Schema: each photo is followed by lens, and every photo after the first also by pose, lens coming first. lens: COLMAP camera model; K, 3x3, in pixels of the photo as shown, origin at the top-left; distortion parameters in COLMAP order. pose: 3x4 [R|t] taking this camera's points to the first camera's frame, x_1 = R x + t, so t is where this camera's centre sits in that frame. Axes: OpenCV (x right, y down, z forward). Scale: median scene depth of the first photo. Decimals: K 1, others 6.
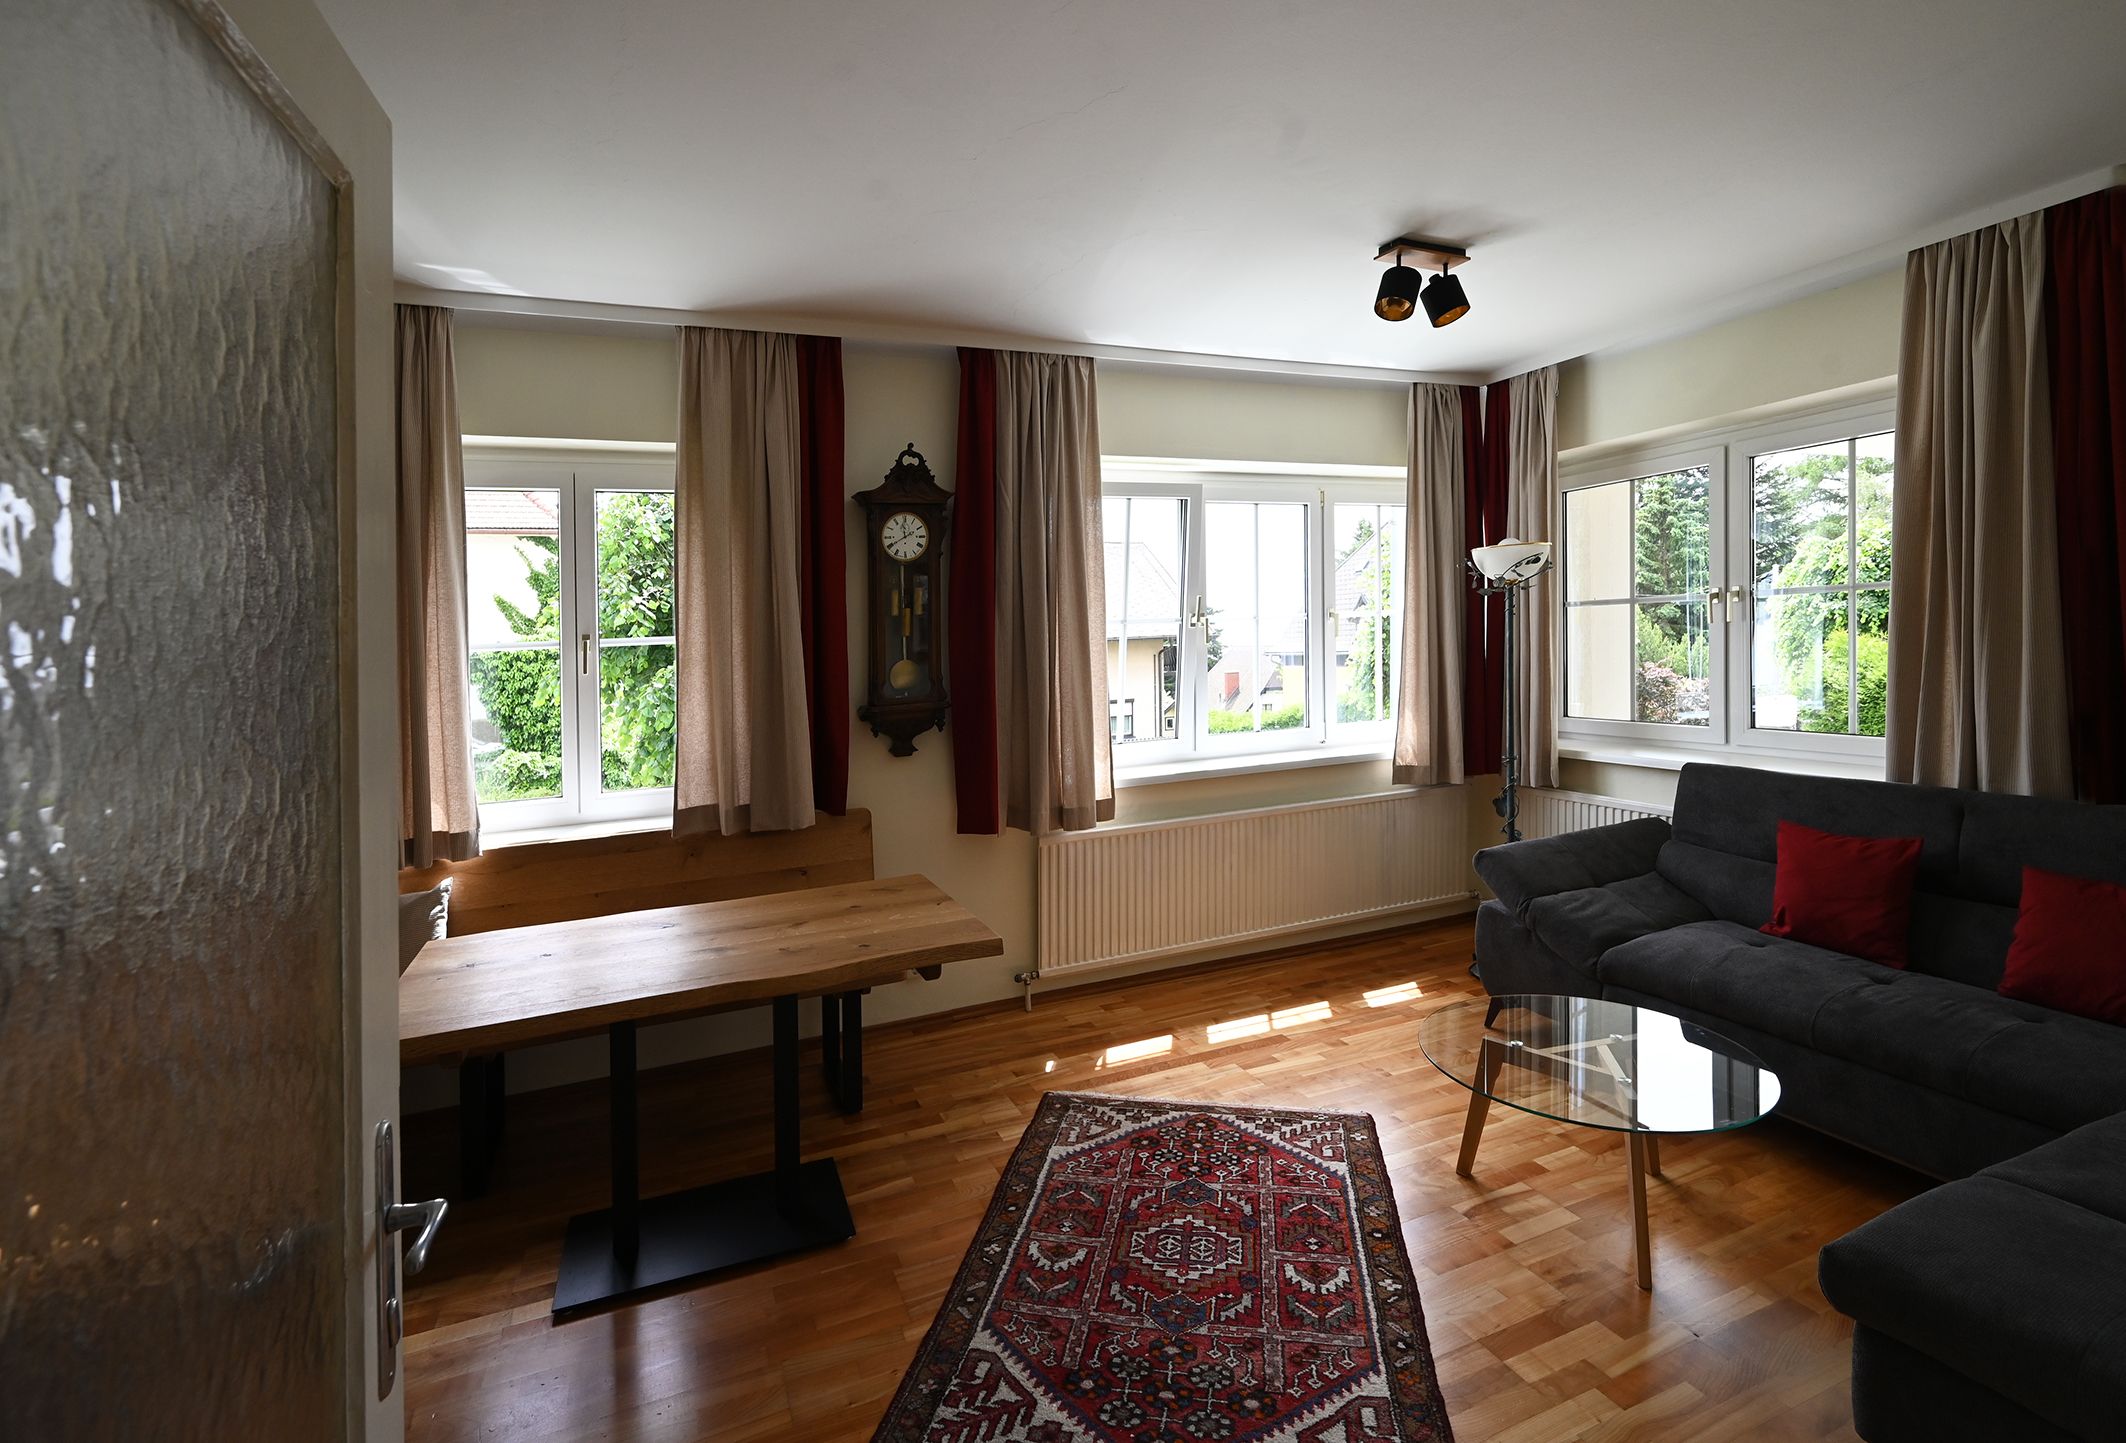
lens RADIAL K [[933.3, 0, 1058.3], [0, 933.3, 635.0], [0, 0, 1]] dist [0.000455, -0.000086]
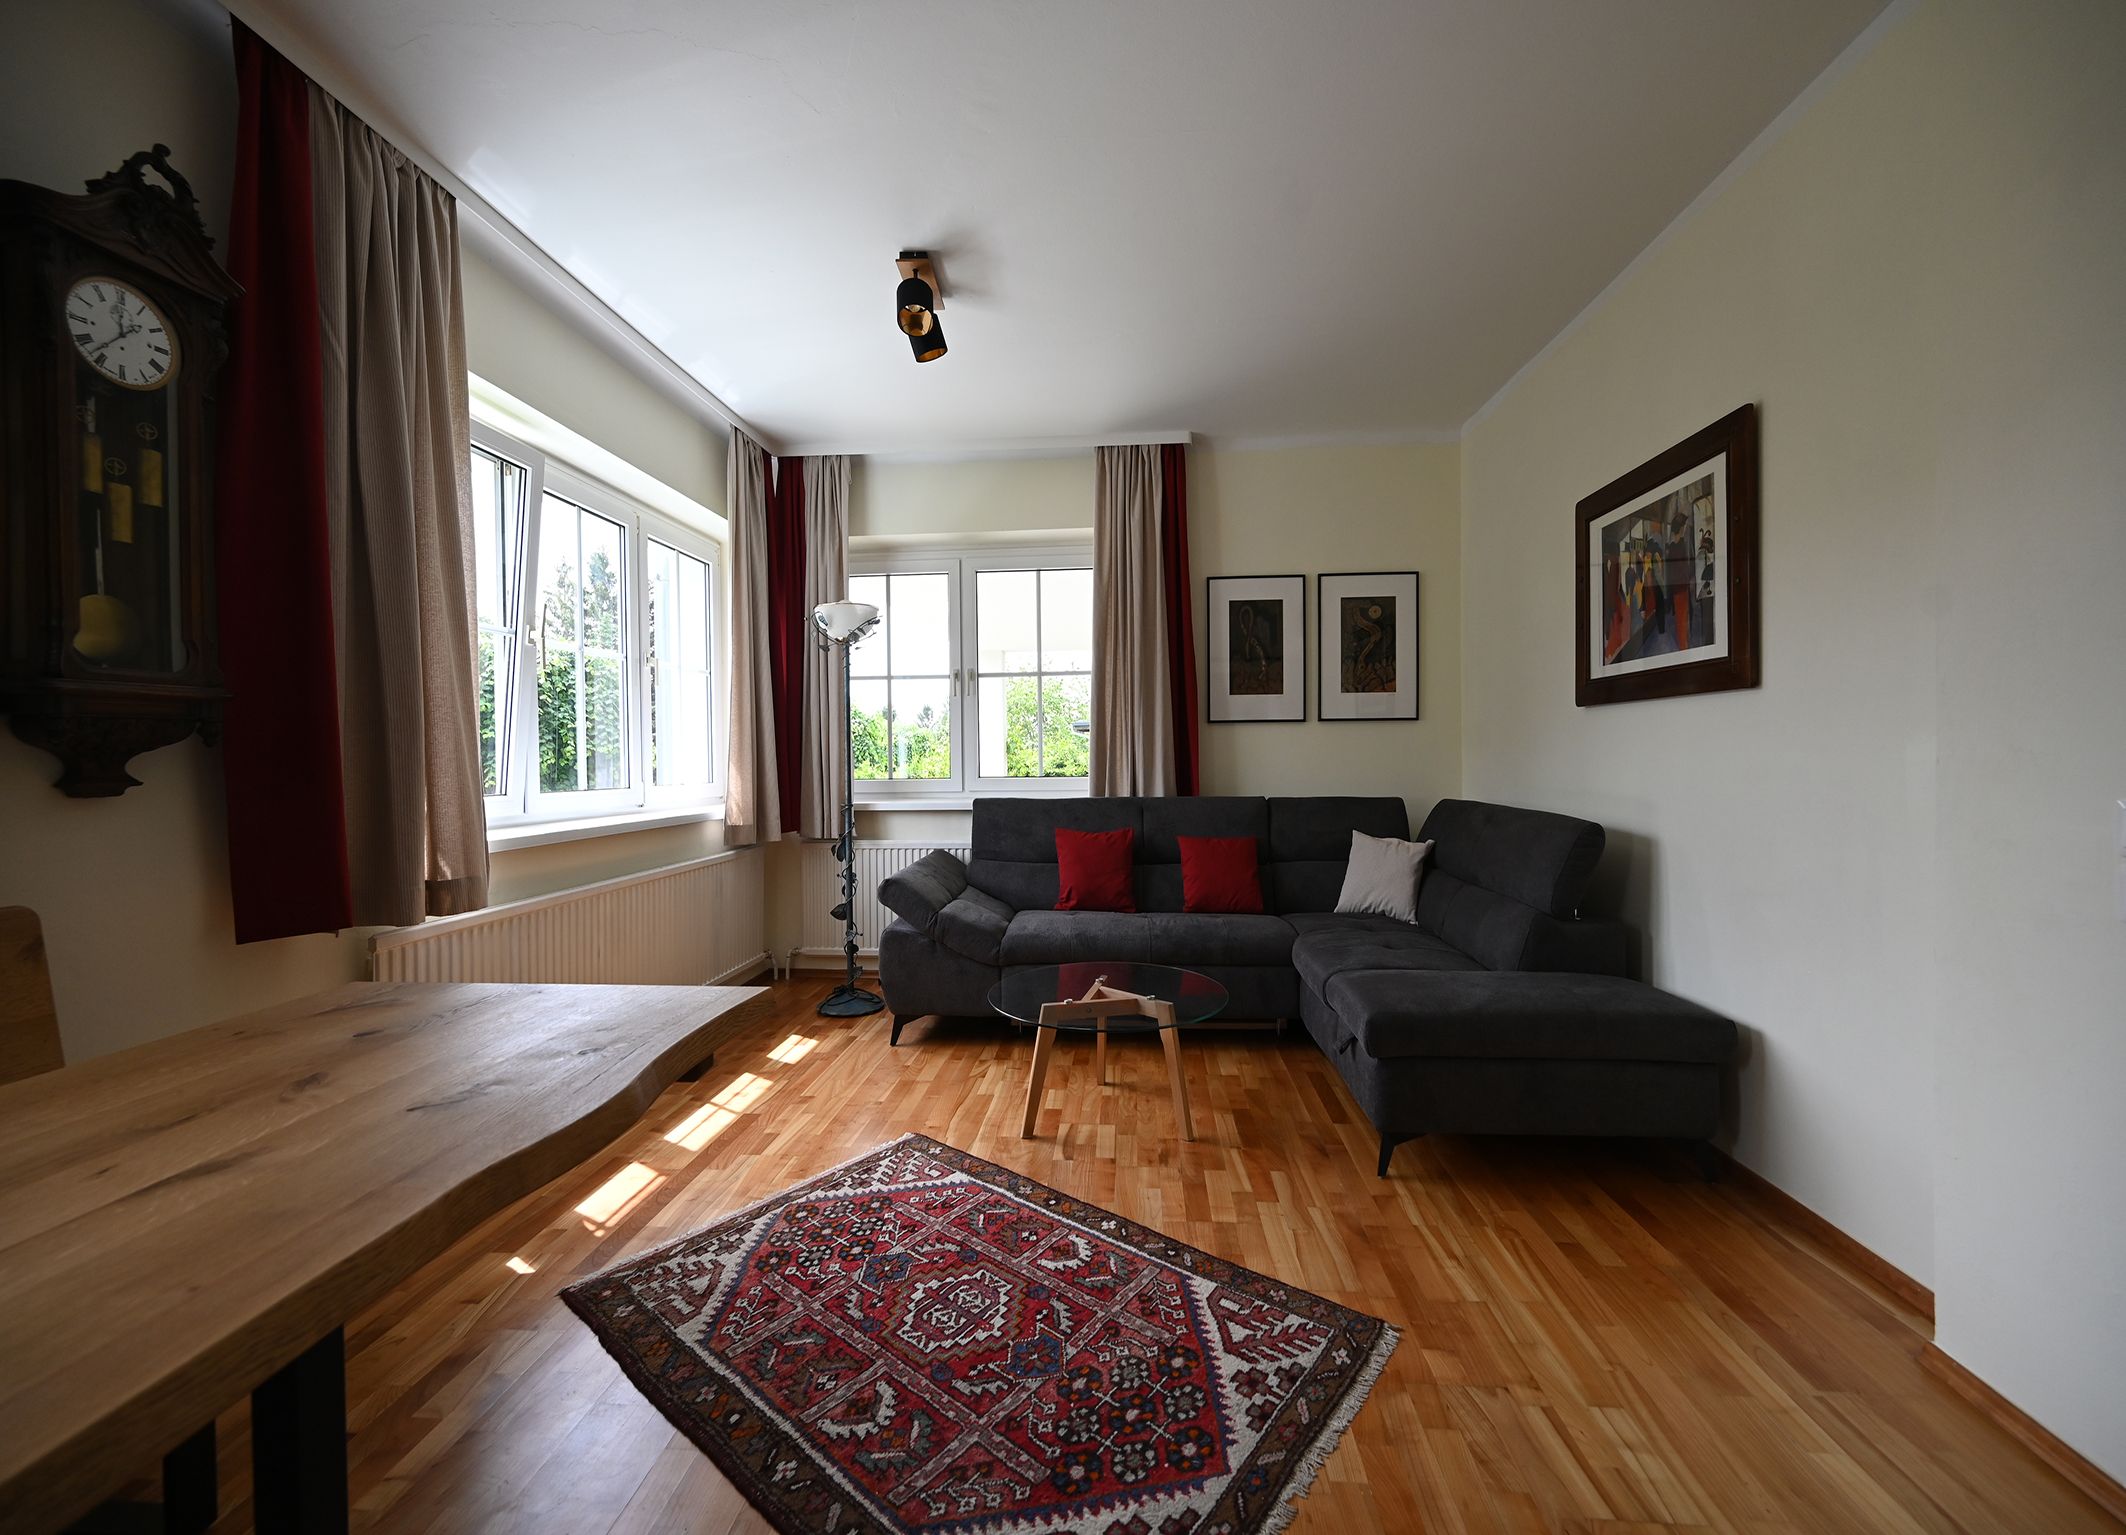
lens RADIAL K [[878.7, 0, 1072.9], [0, 878.7, 779.7], [0, 0, 1]] dist [-0.000015, -0.000189]
pose [[0.460765, 0.003654, 0.887515, -0.463558], [-0.003068, 0.999992, -0.002524, 0.167702], [-0.887517, -0.001560, 0.460773, 0.494415]]
